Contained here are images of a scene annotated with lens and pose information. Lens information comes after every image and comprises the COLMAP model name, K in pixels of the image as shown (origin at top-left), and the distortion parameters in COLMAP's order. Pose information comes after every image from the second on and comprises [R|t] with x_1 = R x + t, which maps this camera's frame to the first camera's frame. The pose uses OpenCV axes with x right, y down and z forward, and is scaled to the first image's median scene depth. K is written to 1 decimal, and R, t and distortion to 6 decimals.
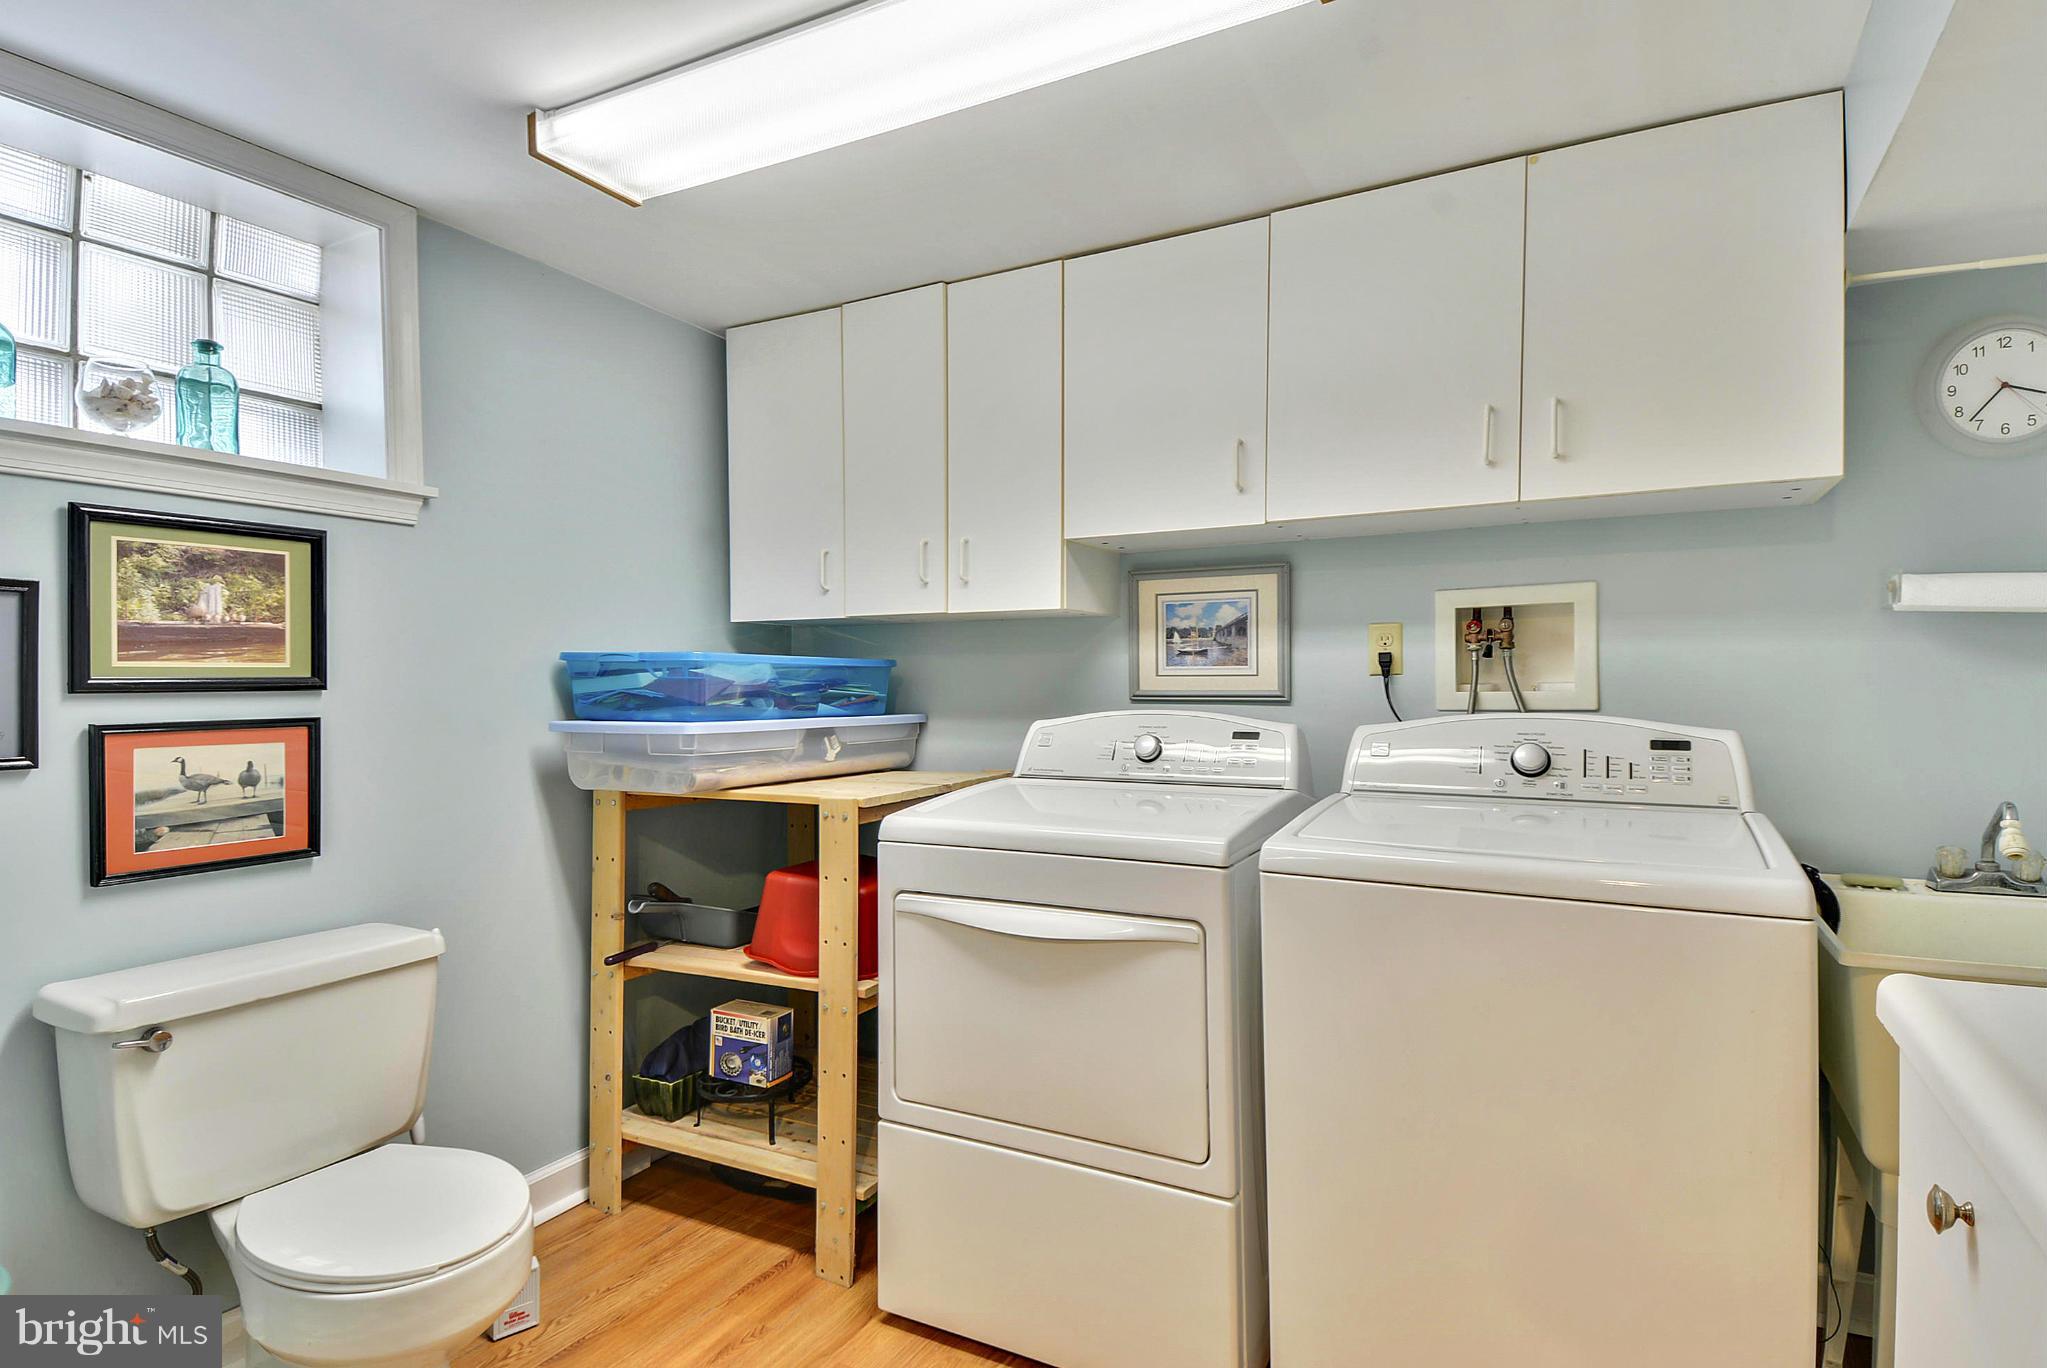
lens RADIAL K [[1087.8, 0, 1023.5], [0, 1087.8, 684.0], [0, 0, 1]] dist [0.105671, -0.071710]
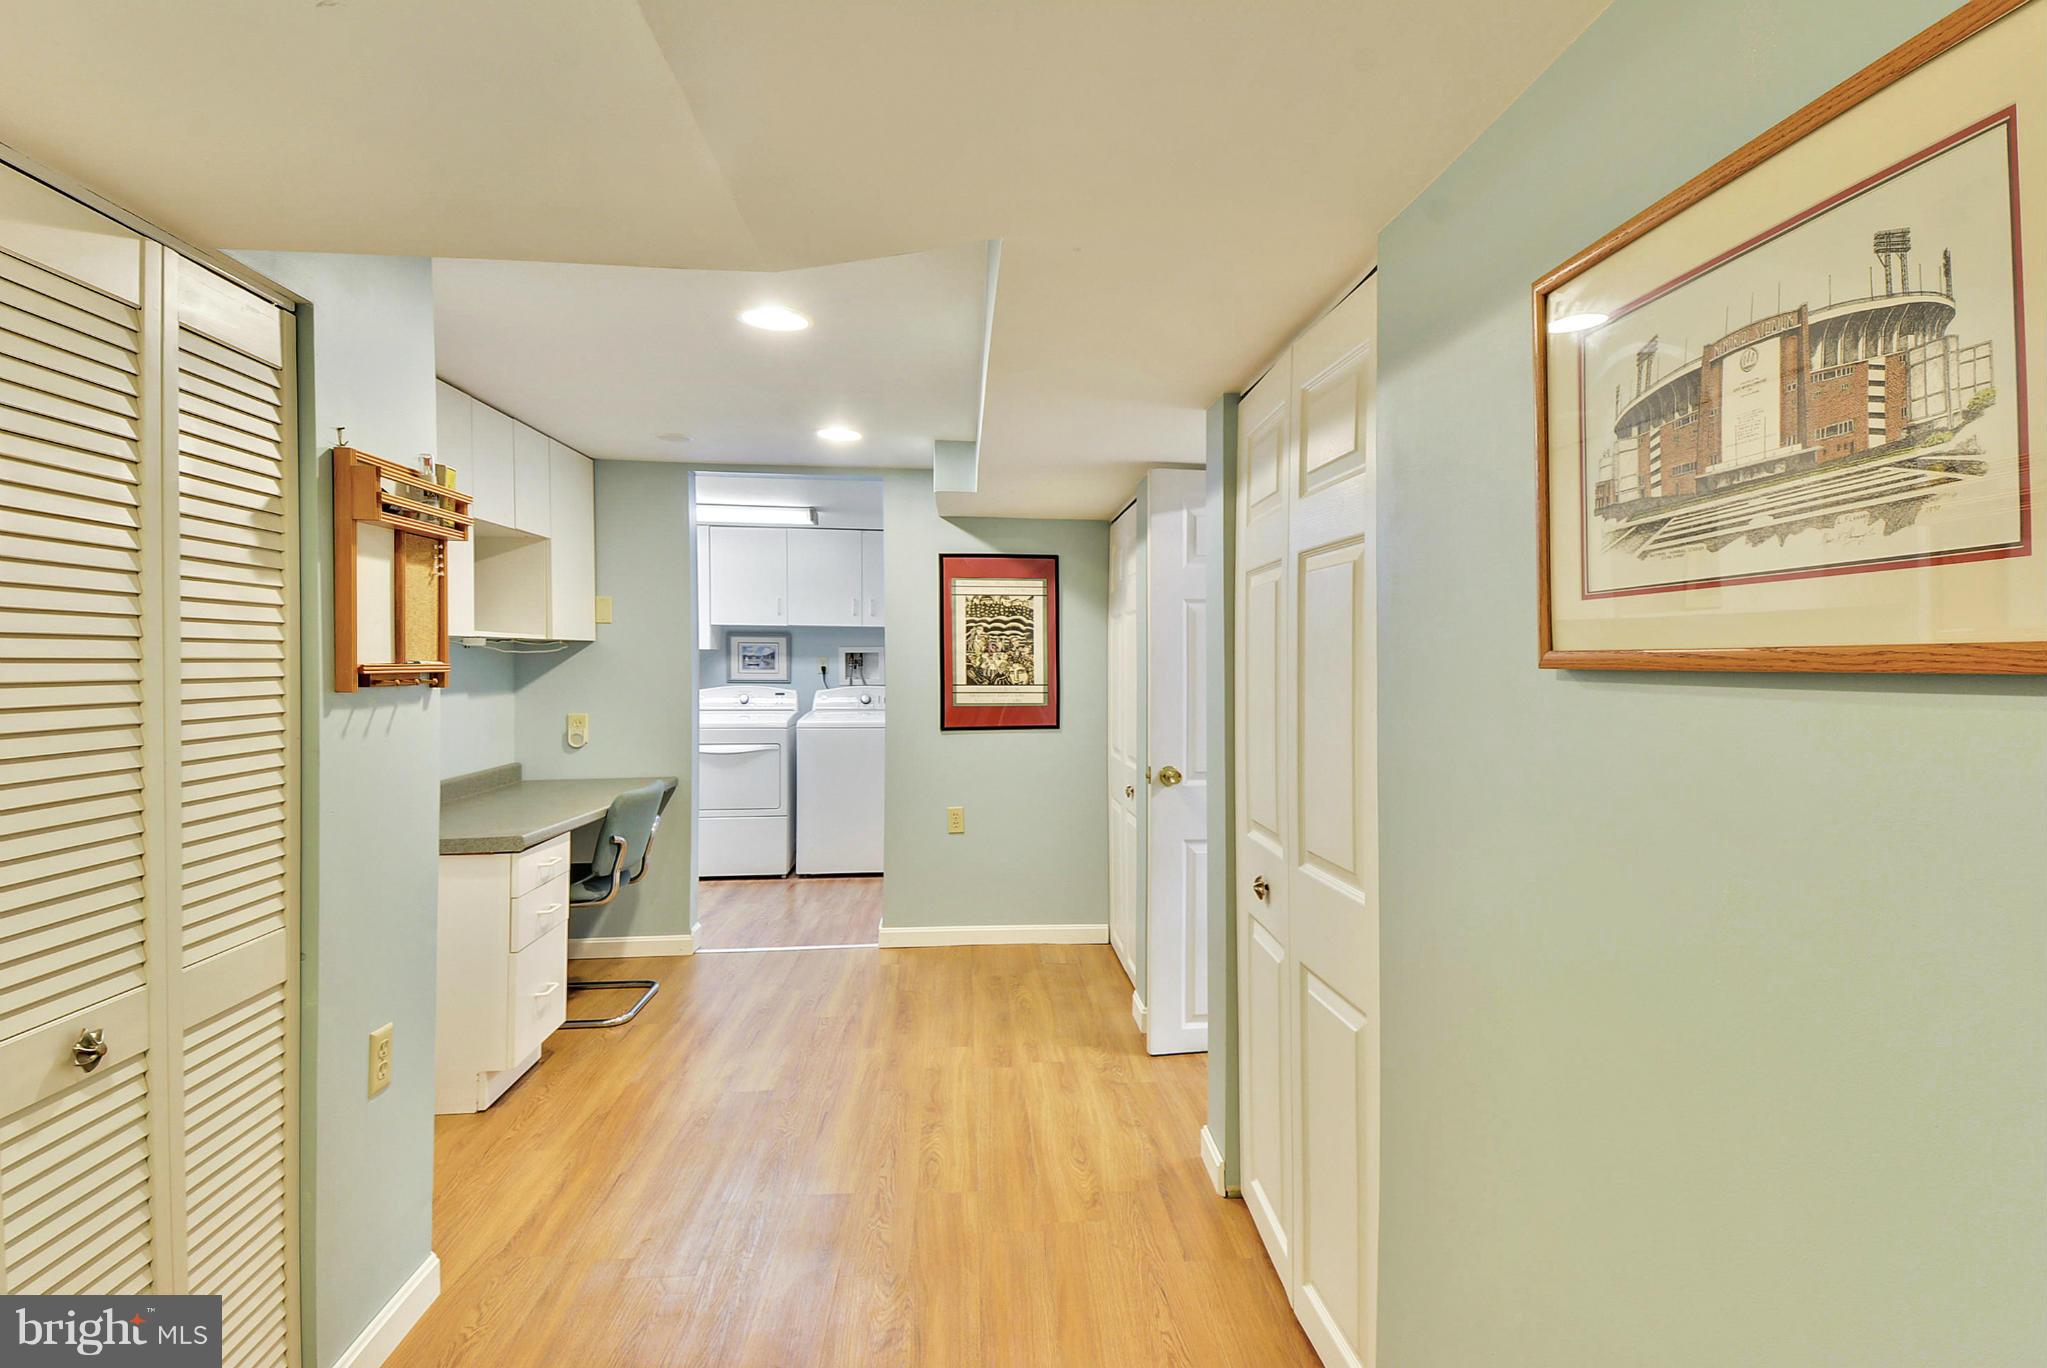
lens RADIAL K [[1087.8, 0, 1023.5], [0, 1087.8, 684.0], [0, 0, 1]] dist [0.105671, -0.071710]
pose [[0.855468, -0.001739, 0.517853, -0.727574], [-0.005739, 0.999901, 0.012838, -0.021500], [-0.517824, -0.013954, 0.855373, -1.783089]]
